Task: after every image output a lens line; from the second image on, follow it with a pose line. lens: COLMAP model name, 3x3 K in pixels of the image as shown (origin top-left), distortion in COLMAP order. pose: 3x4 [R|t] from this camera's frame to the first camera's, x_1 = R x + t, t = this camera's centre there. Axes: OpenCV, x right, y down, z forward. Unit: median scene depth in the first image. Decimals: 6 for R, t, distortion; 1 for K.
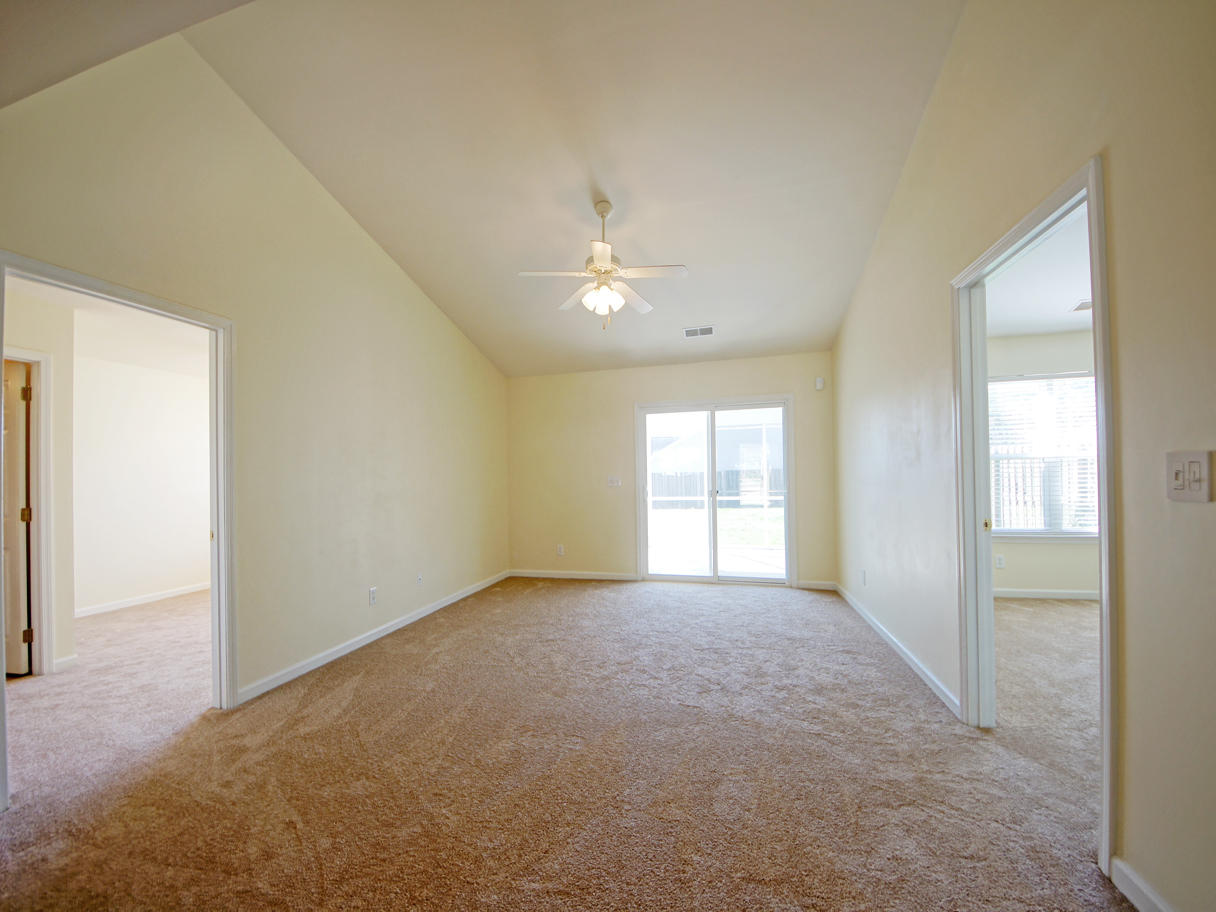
lens RADIAL K [[443.7, 0, 607.3], [0, 443.7, 463.5], [0, 0, 1]] dist [0.021440, -0.015374]
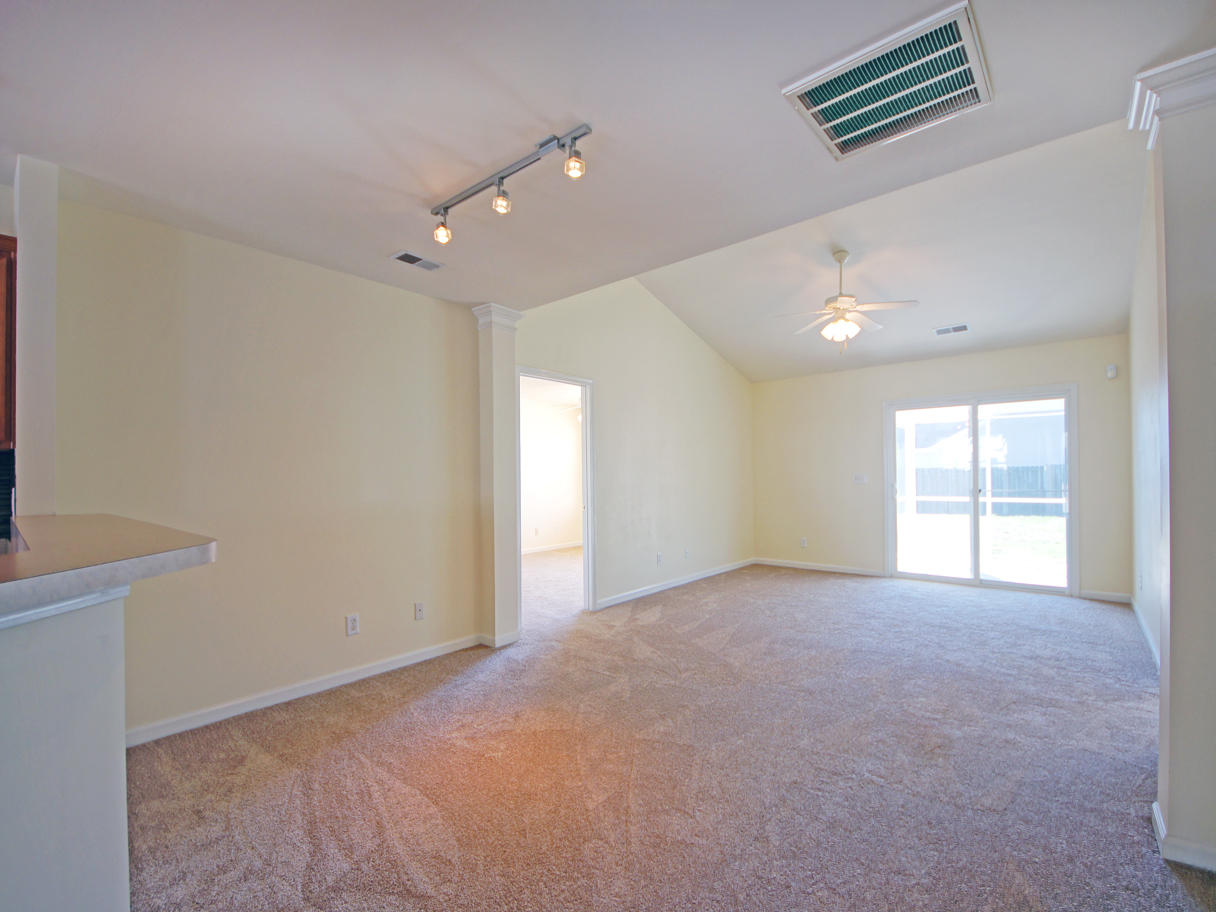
lens RADIAL K [[533.3, 0, 605.7], [0, 533.3, 474.9], [0, 0, 1]] dist [0.000771, -0.000507]
pose [[0.893082, 0.008910, -0.449805, 0.076840], [0.008330, 0.999305, 0.036334, -0.028039], [0.449816, -0.036196, 0.892387, -0.603541]]
